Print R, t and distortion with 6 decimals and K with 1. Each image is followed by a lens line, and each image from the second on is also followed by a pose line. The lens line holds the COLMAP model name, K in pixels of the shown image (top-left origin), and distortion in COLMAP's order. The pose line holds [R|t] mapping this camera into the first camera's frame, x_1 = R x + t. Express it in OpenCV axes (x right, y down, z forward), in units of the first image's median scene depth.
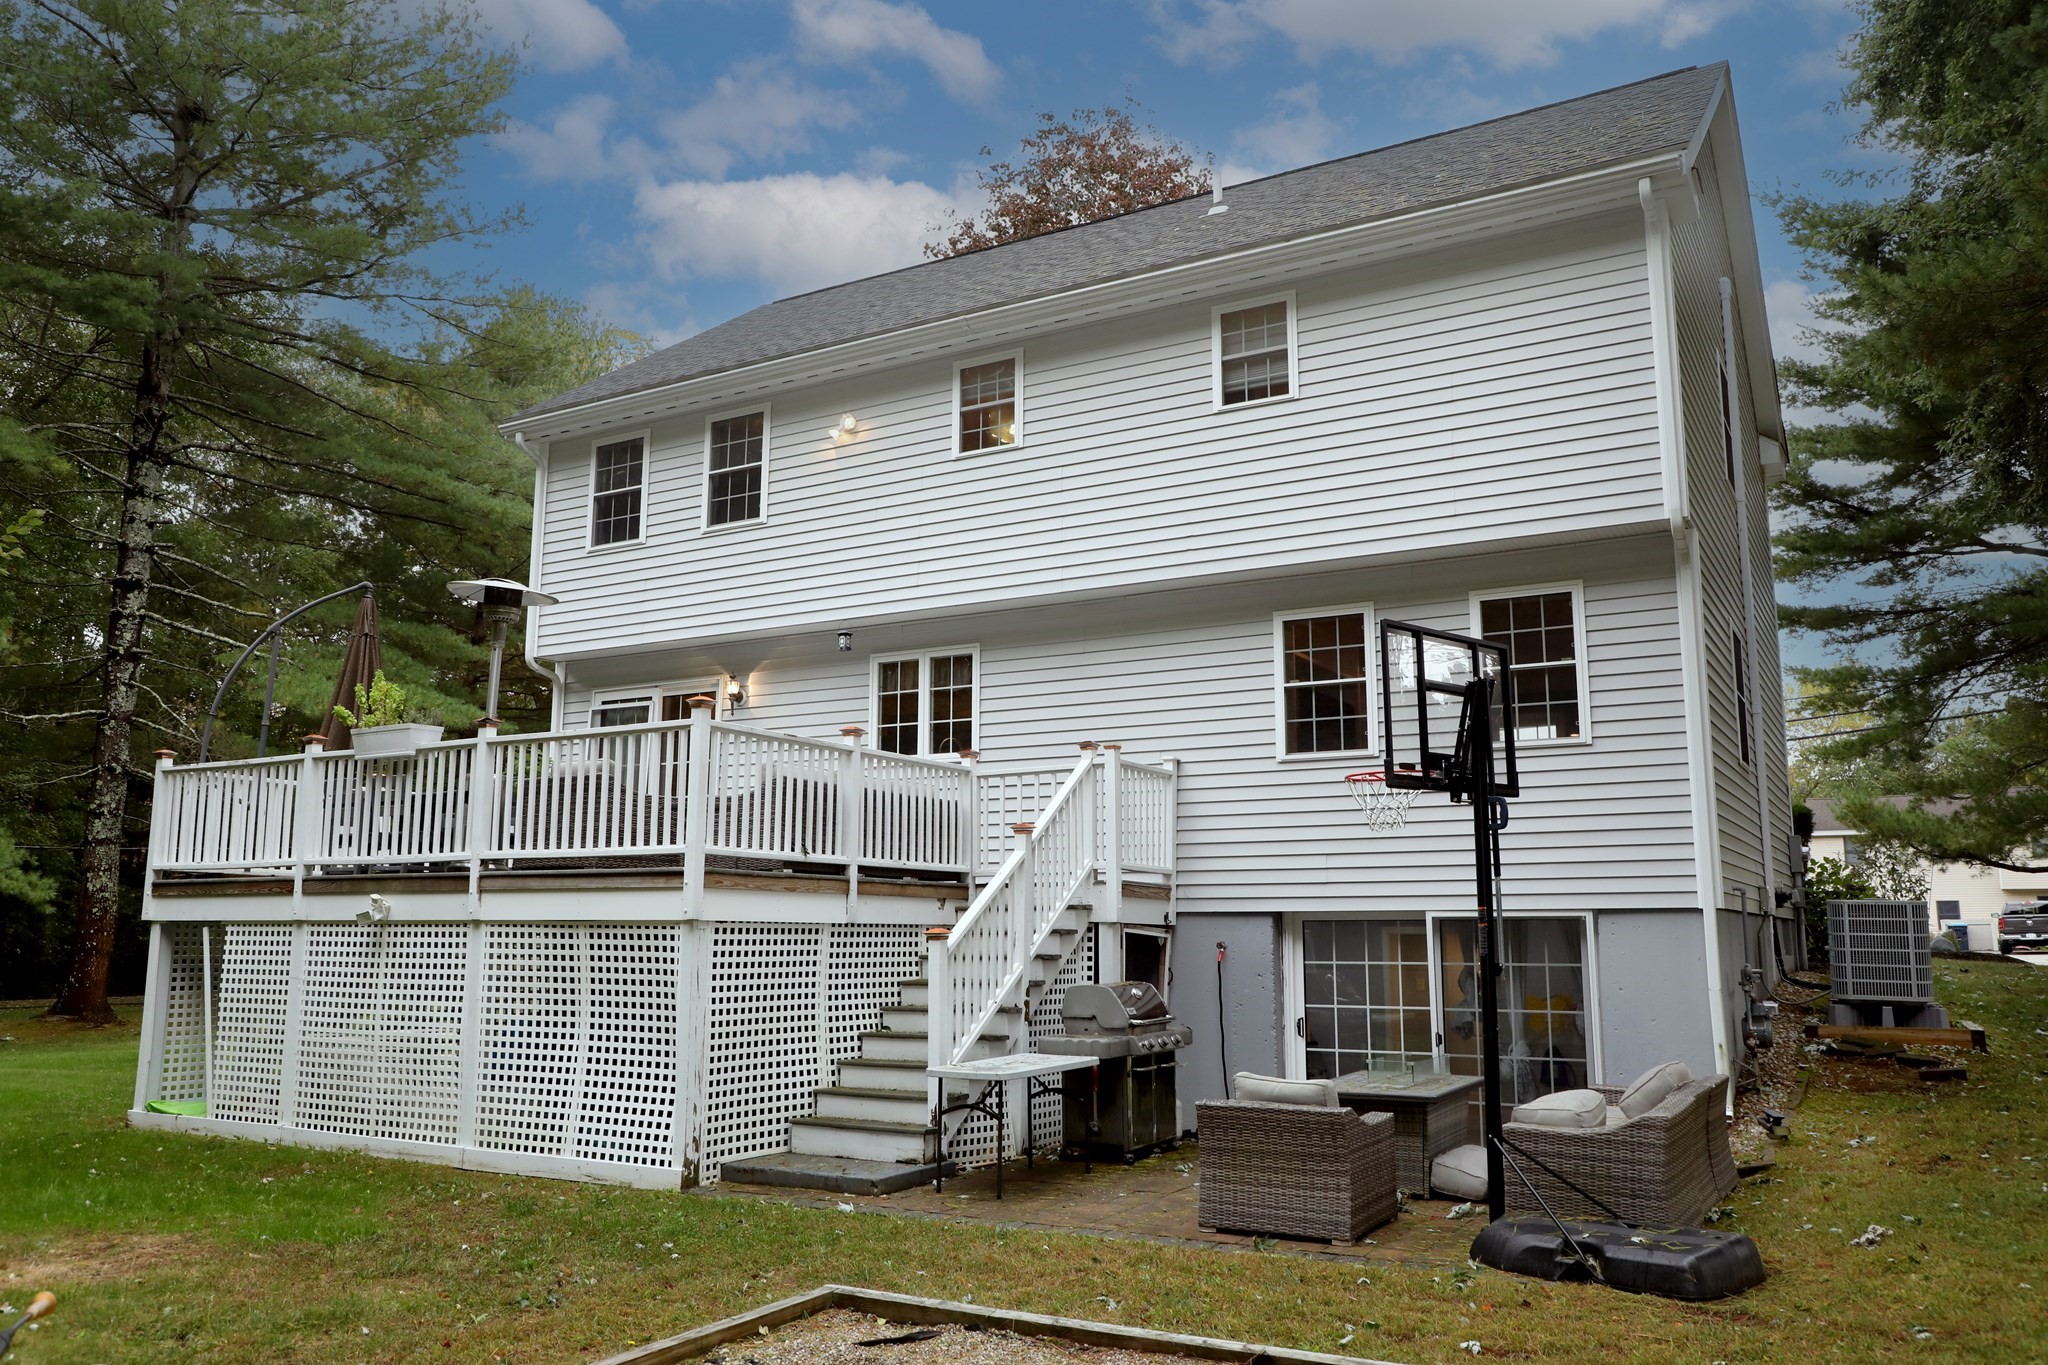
lens RADIAL K [[1543.5, 0, 1024.0], [0, 1543.5, 682.5], [0, 0, 1]] dist [-0.041367, 0.002185]
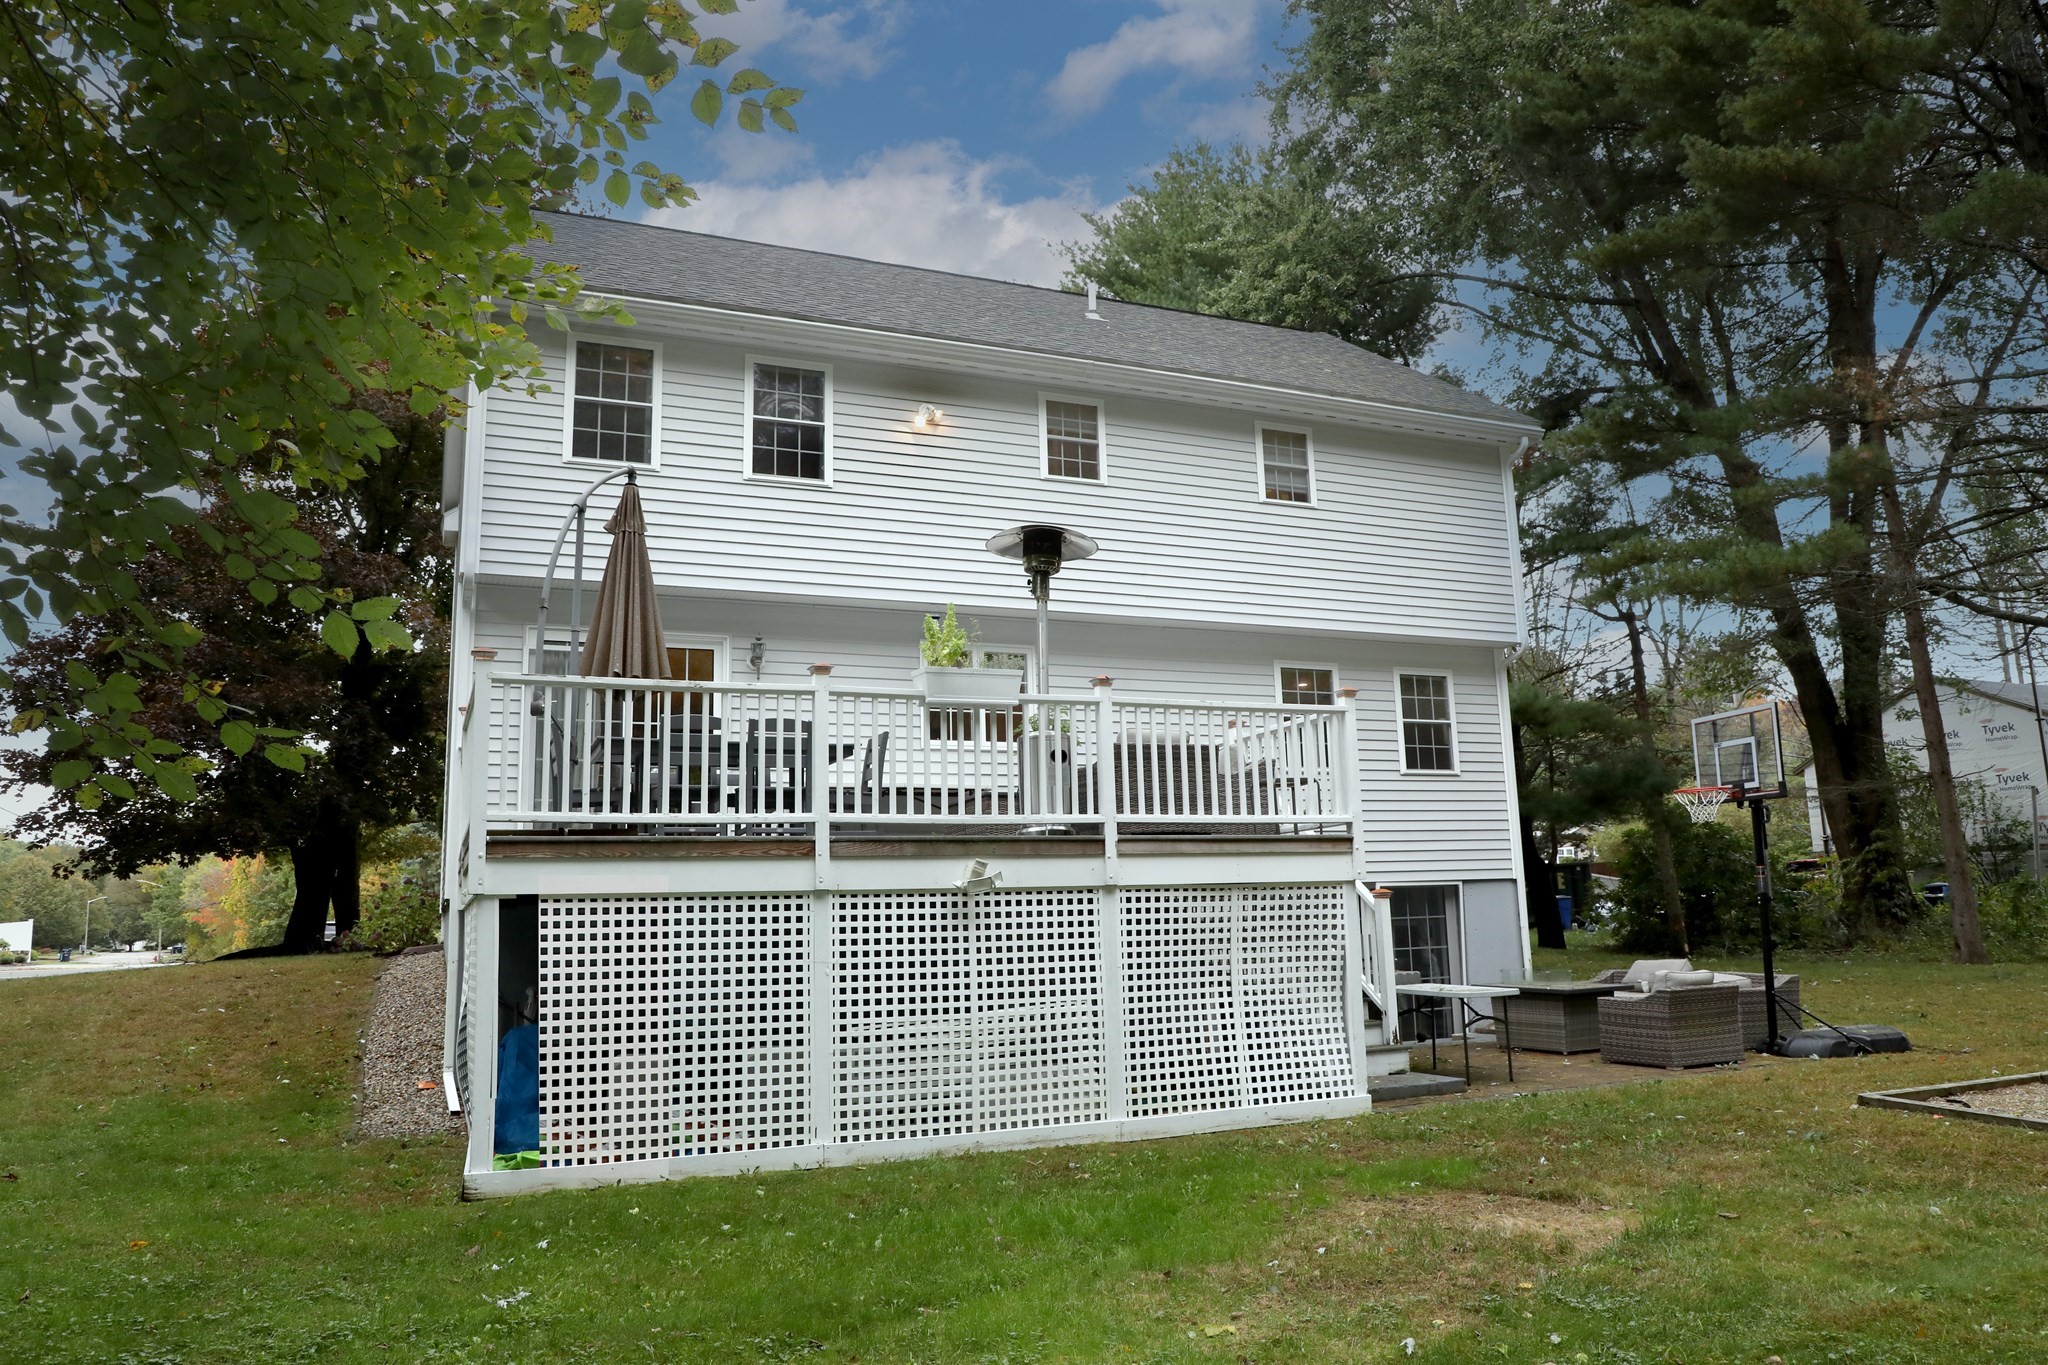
lens RADIAL K [[1402.4, 0, 1026.3], [0, 1402.4, 684.9], [0, 0, 1]] dist [-0.074294, 0.040482]
pose [[0.605520, 0.114415, 0.787562, -0.939058], [-0.101631, 0.992626, -0.066067, 0.079984], [-0.789314, -0.040036, 0.612683, 0.434593]]
